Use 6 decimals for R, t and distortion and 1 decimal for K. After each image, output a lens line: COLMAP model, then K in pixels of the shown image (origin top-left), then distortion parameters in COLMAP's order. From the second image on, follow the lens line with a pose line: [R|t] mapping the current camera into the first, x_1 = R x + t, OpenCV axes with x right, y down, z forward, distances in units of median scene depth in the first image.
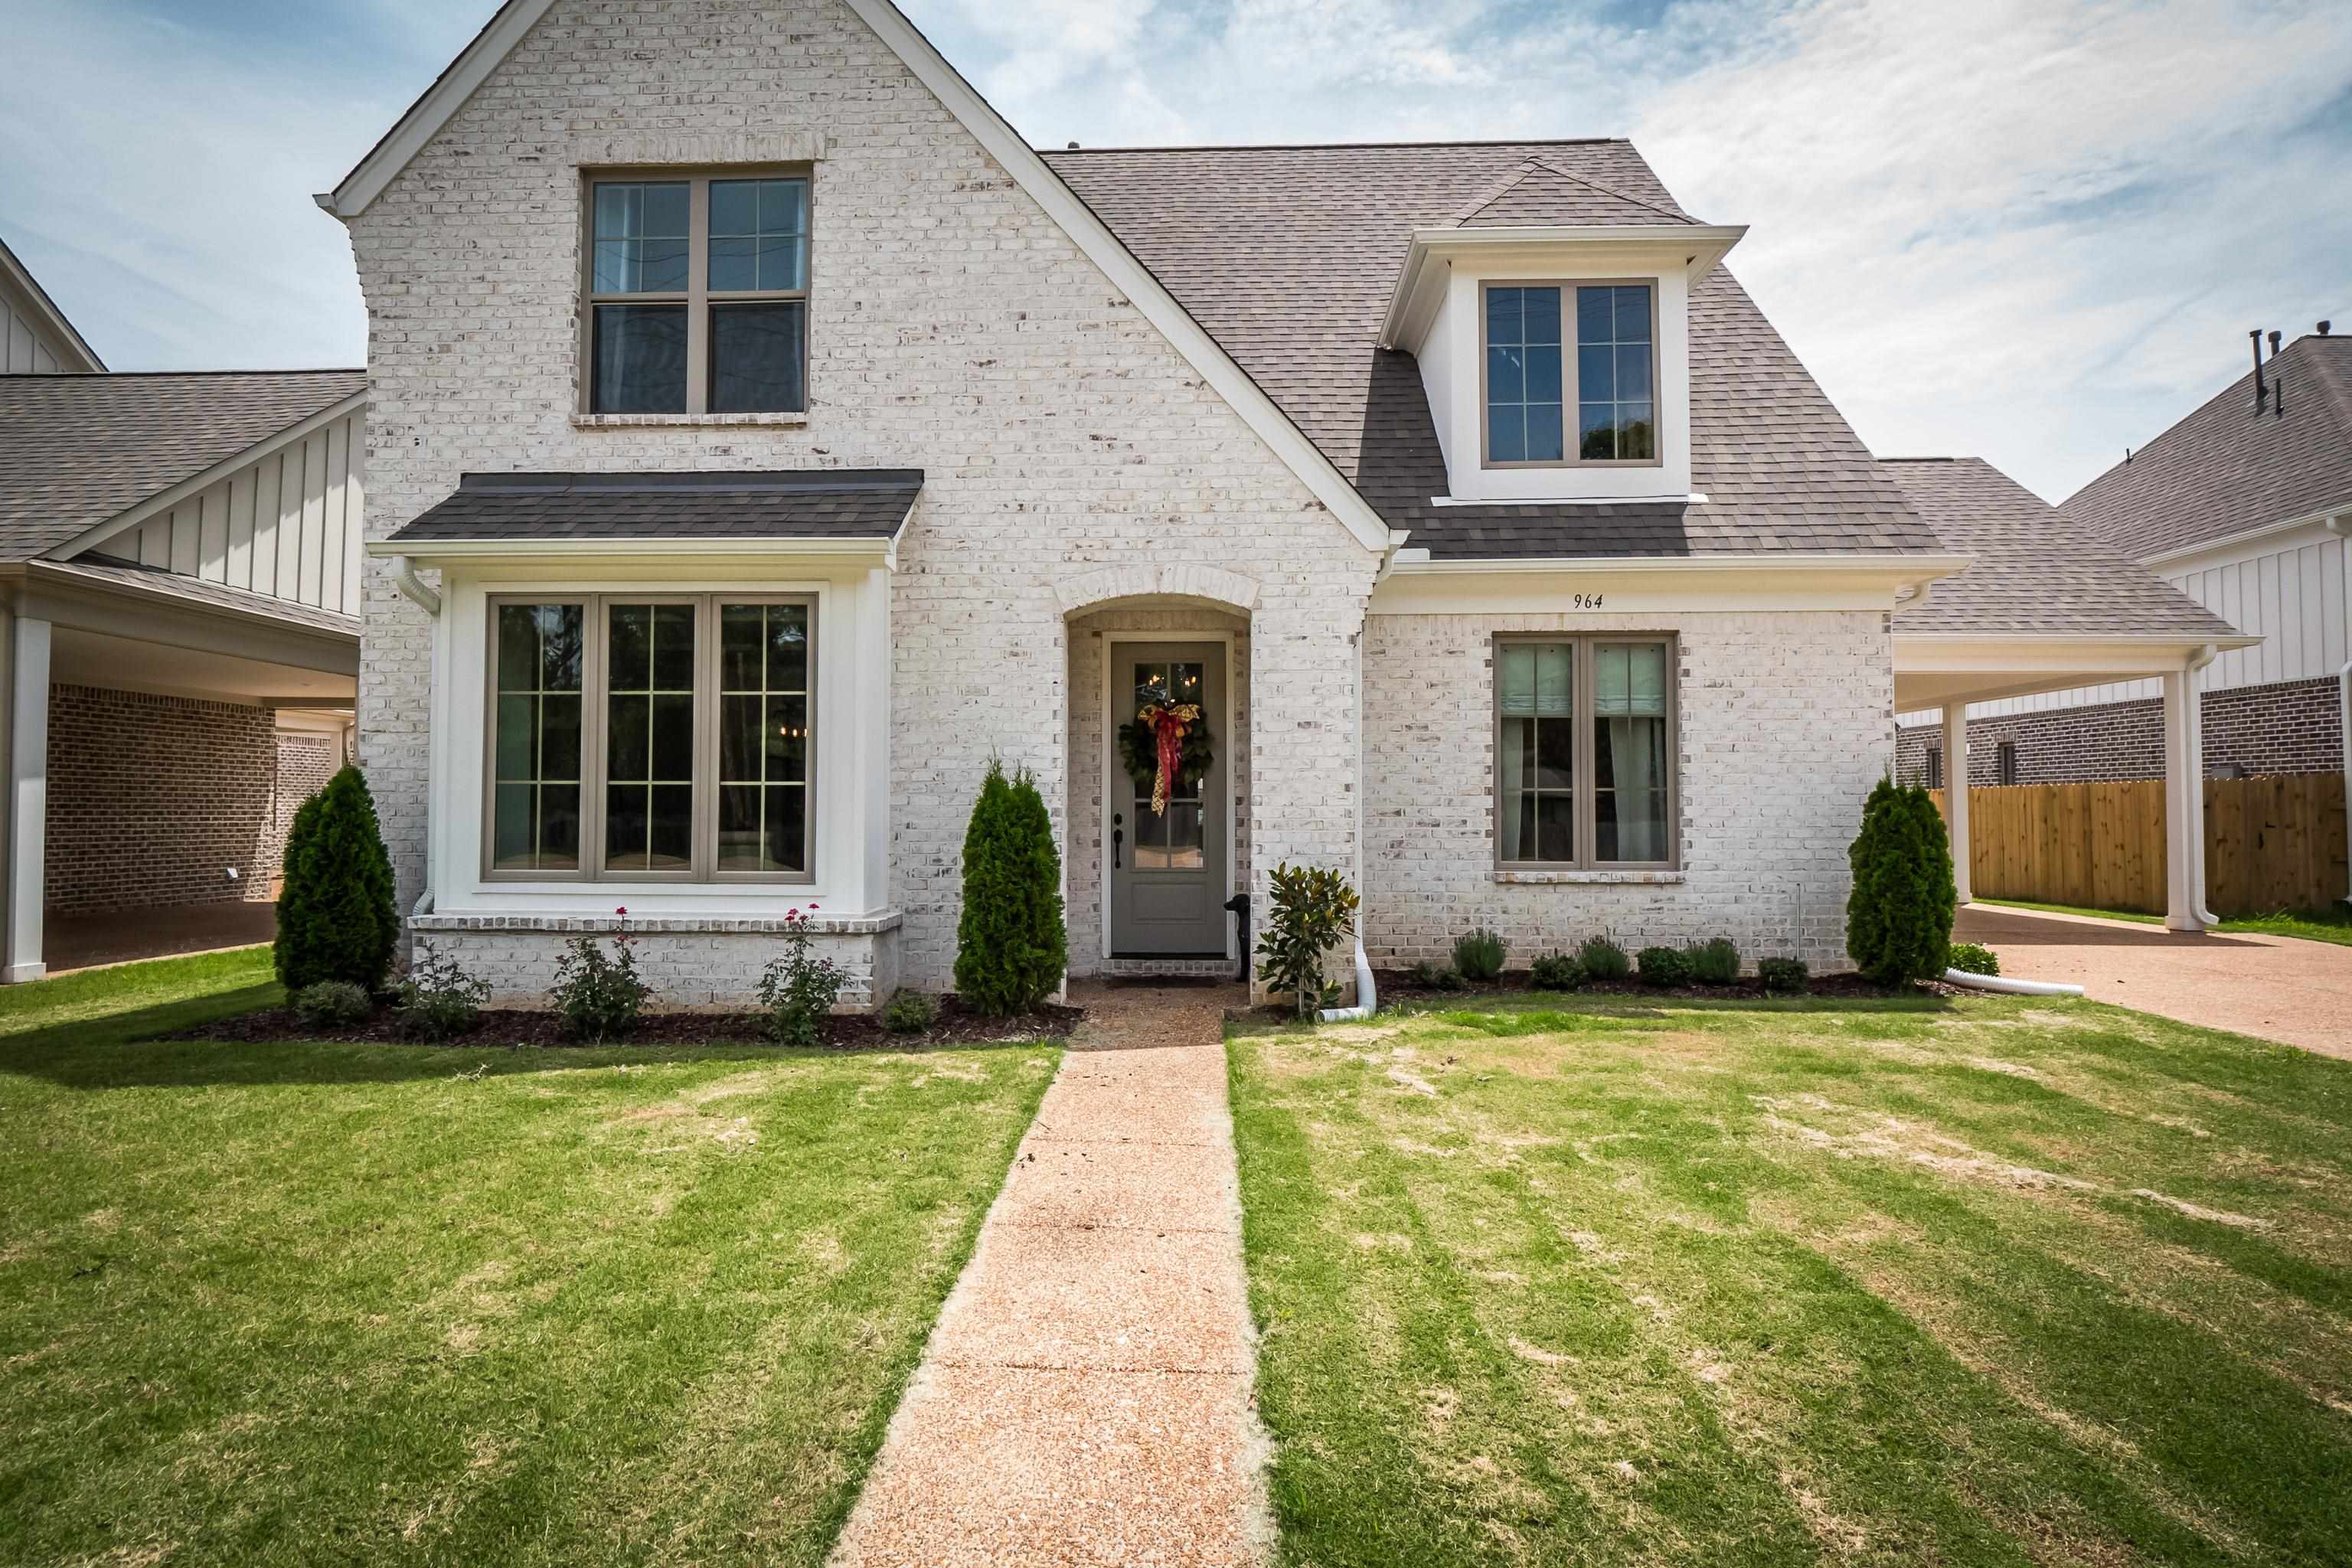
lens RADIAL K [[1150.3, 0, 1169.5], [0, 1150.3, 783.0], [0, 0, 1]] dist [-0.006436, -0.004452]
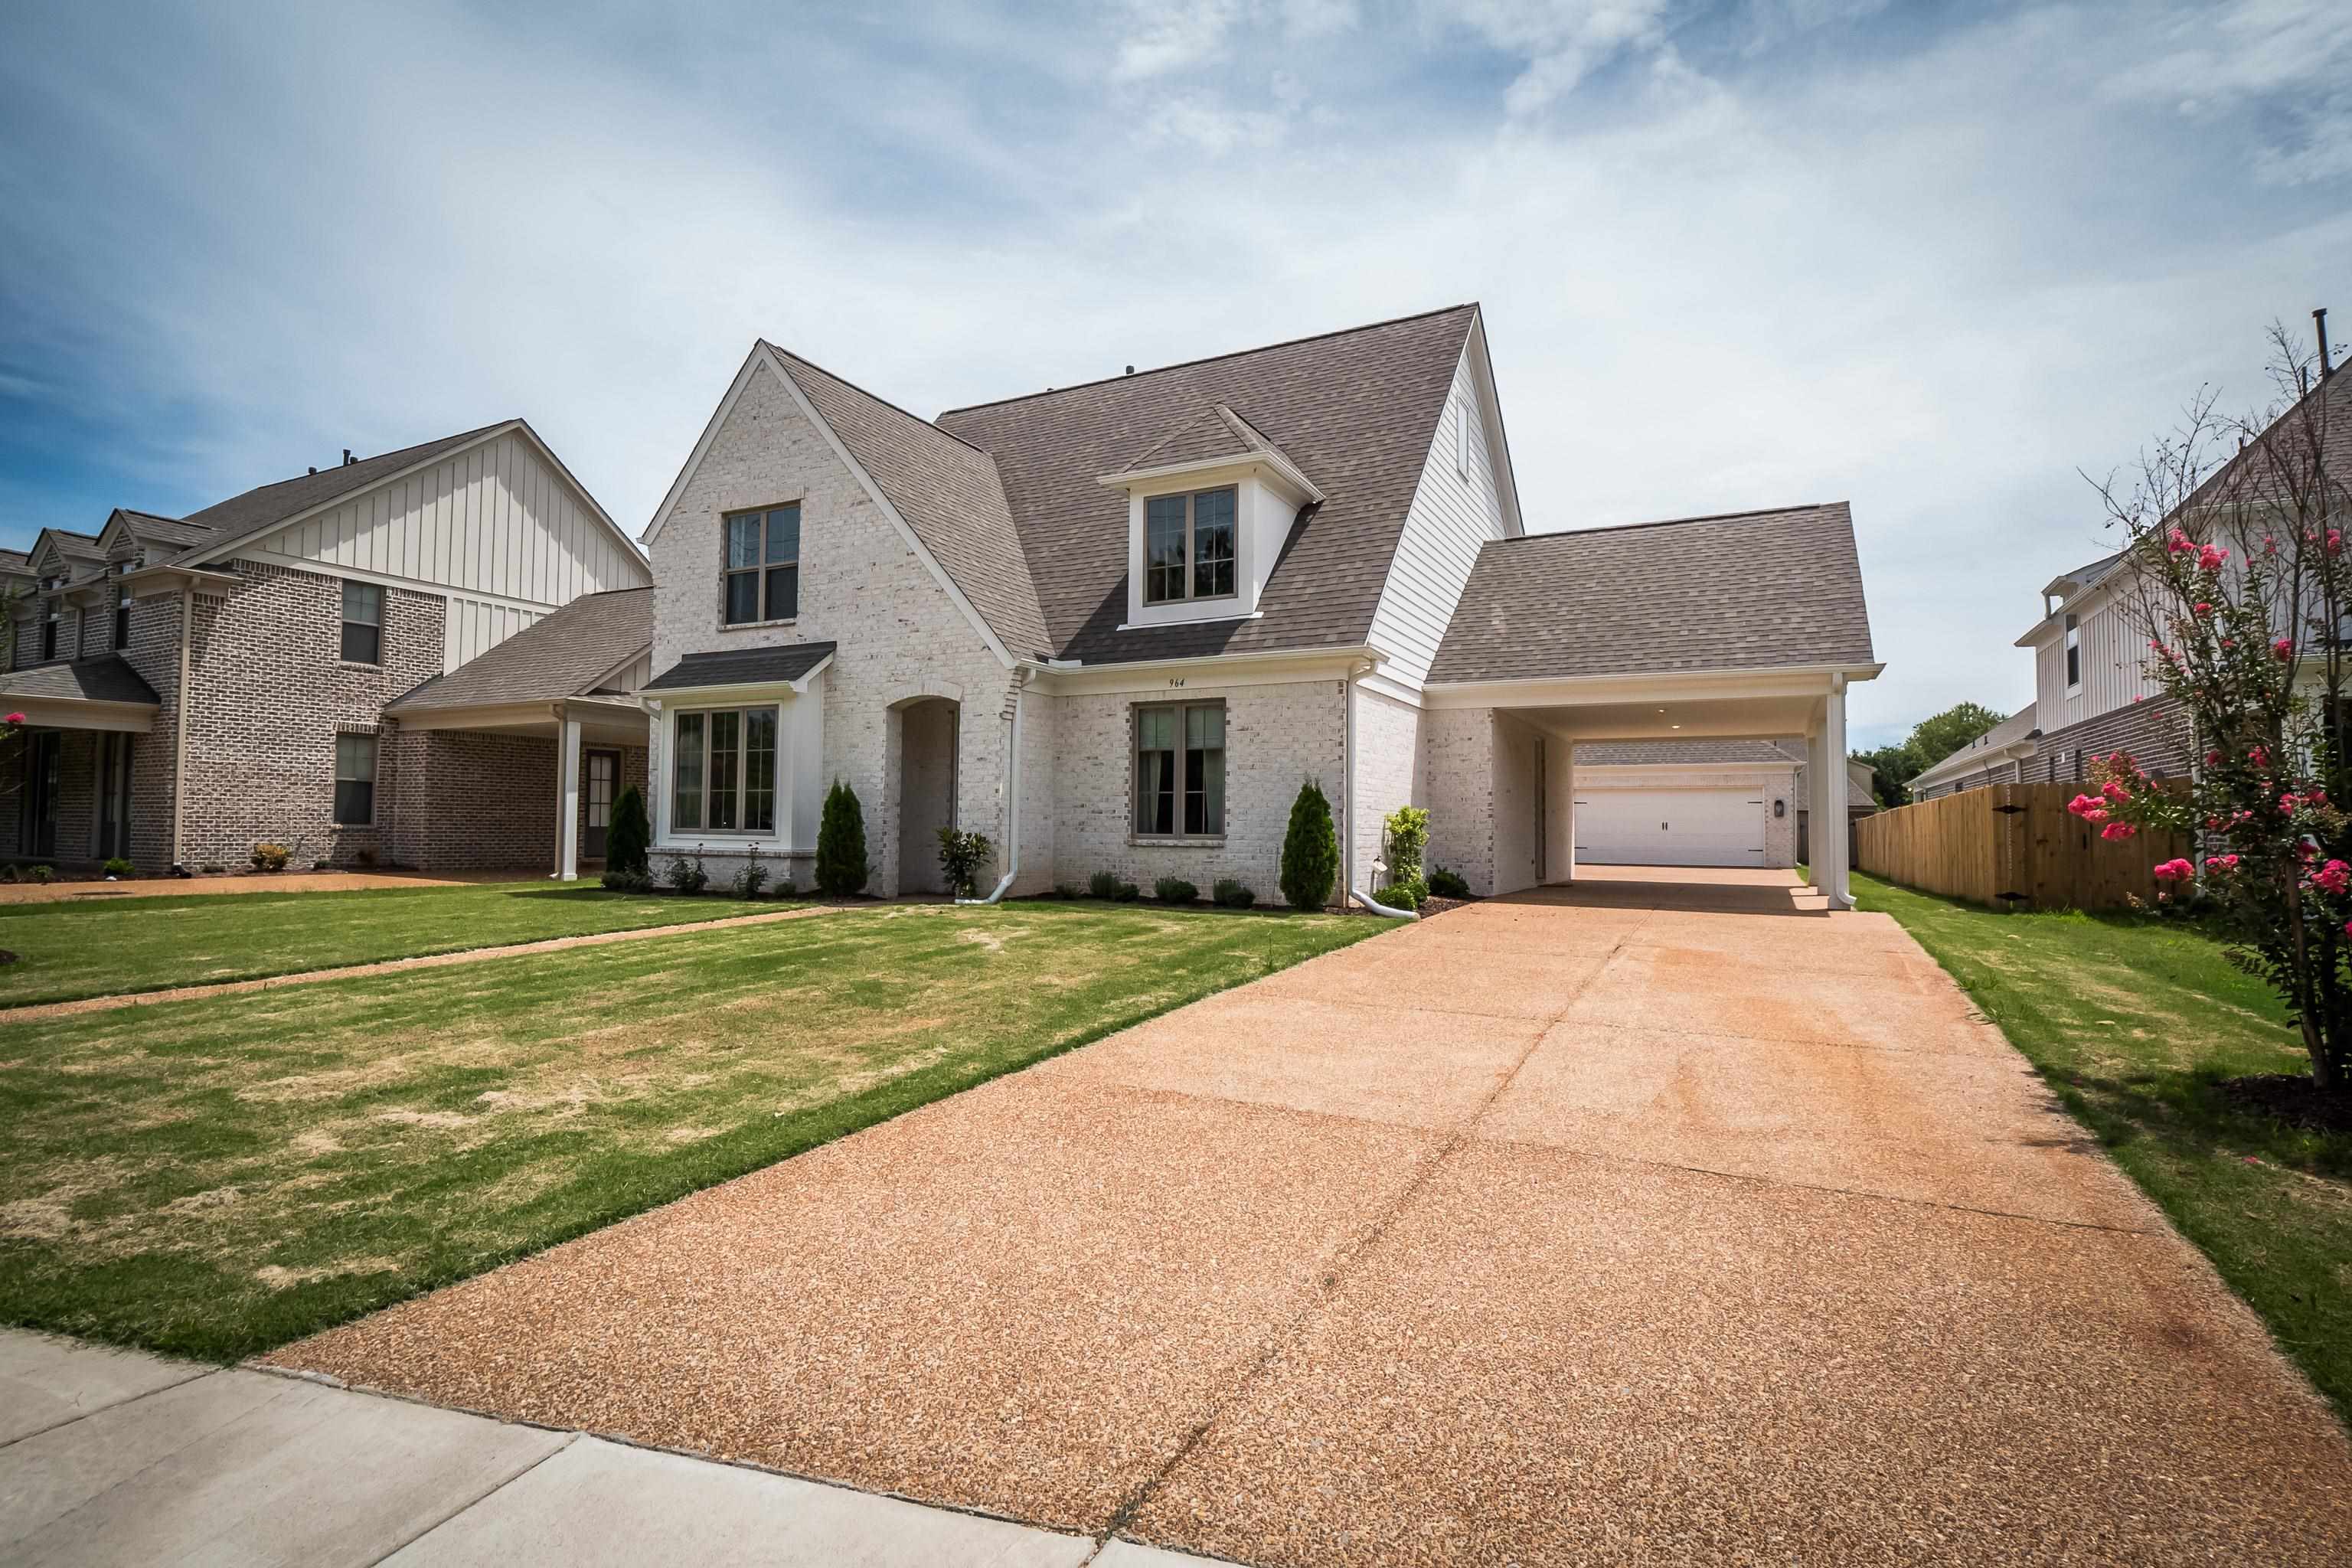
lens RADIAL K [[1150.3, 0, 1191.6], [0, 1150.3, 773.7], [0, 0, 1]] dist [-0.006436, -0.004452]
pose [[0.904012, -0.013222, -0.427303, 1.203760], [0.002879, 0.999687, -0.024842, 0.022257], [0.427498, 0.021228, 0.903767, -0.585897]]
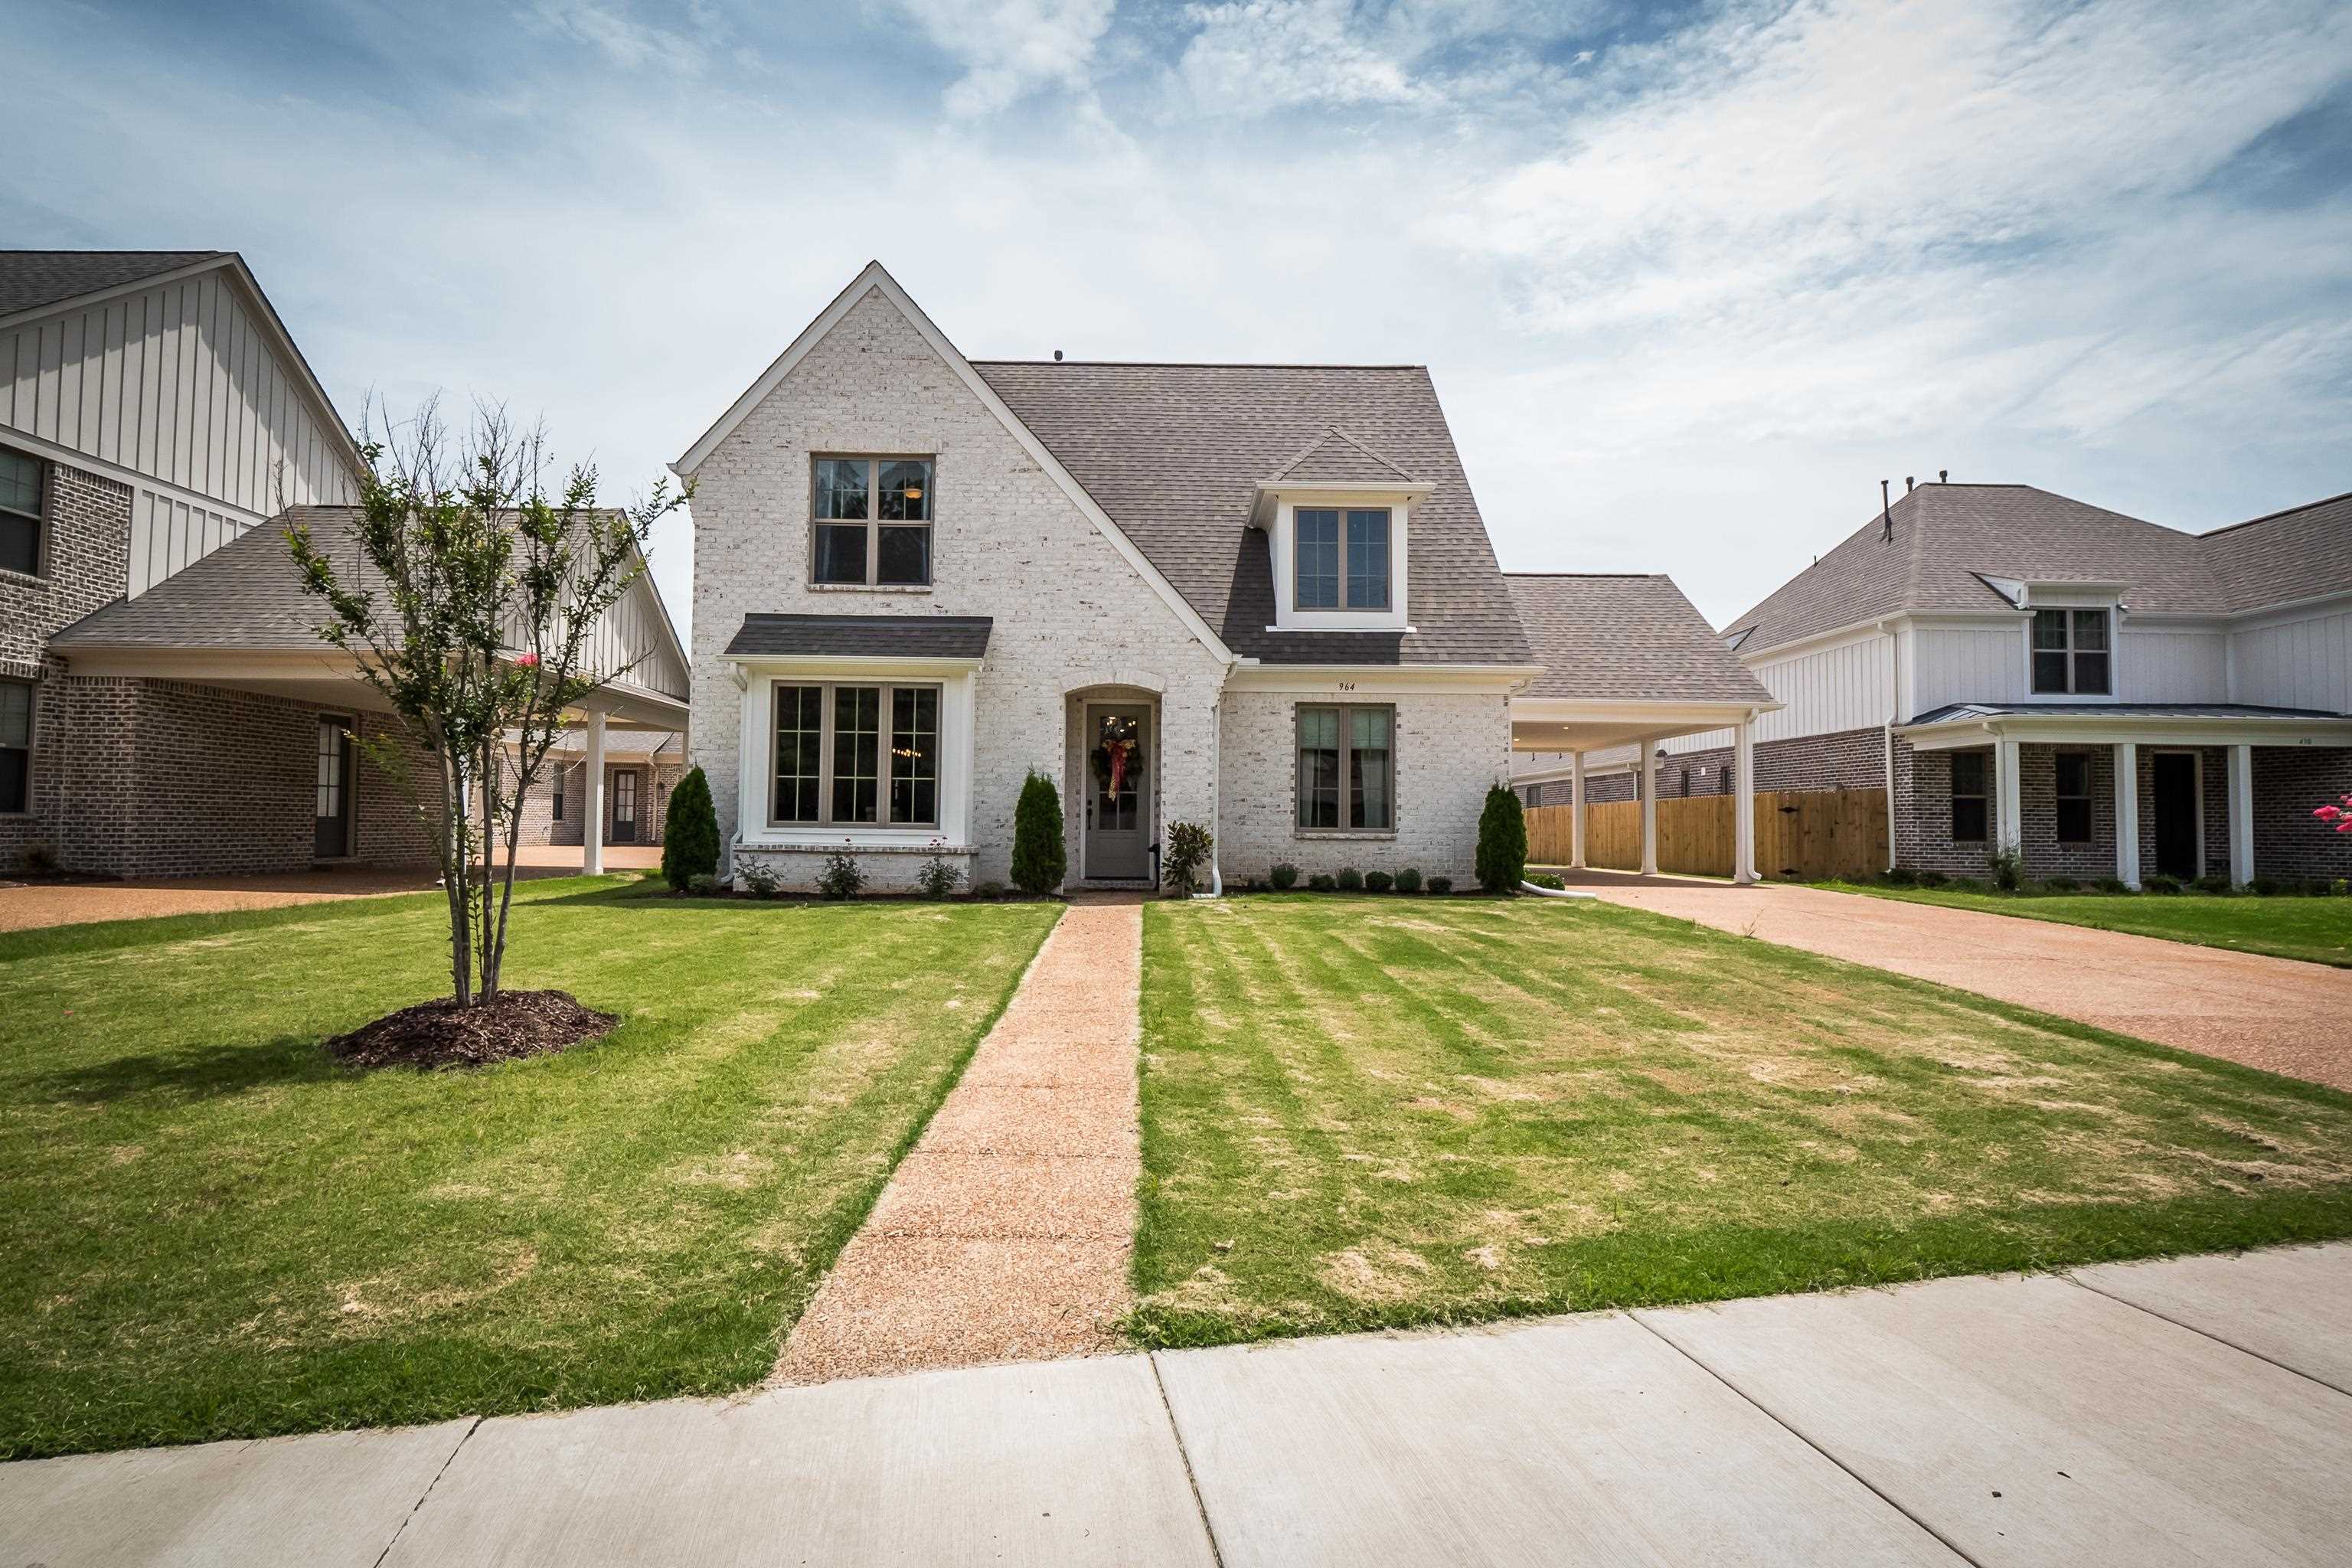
lens RADIAL K [[1150.3, 0, 1176.2], [0, 1150.3, 778.1], [0, 0, 1]] dist [-0.006436, -0.004452]
pose [[0.998534, 0.012409, 0.052681, -0.004841], [-0.011591, 0.999808, -0.015805, 0.022394], [-0.052867, 0.015171, 0.998486, -0.888456]]
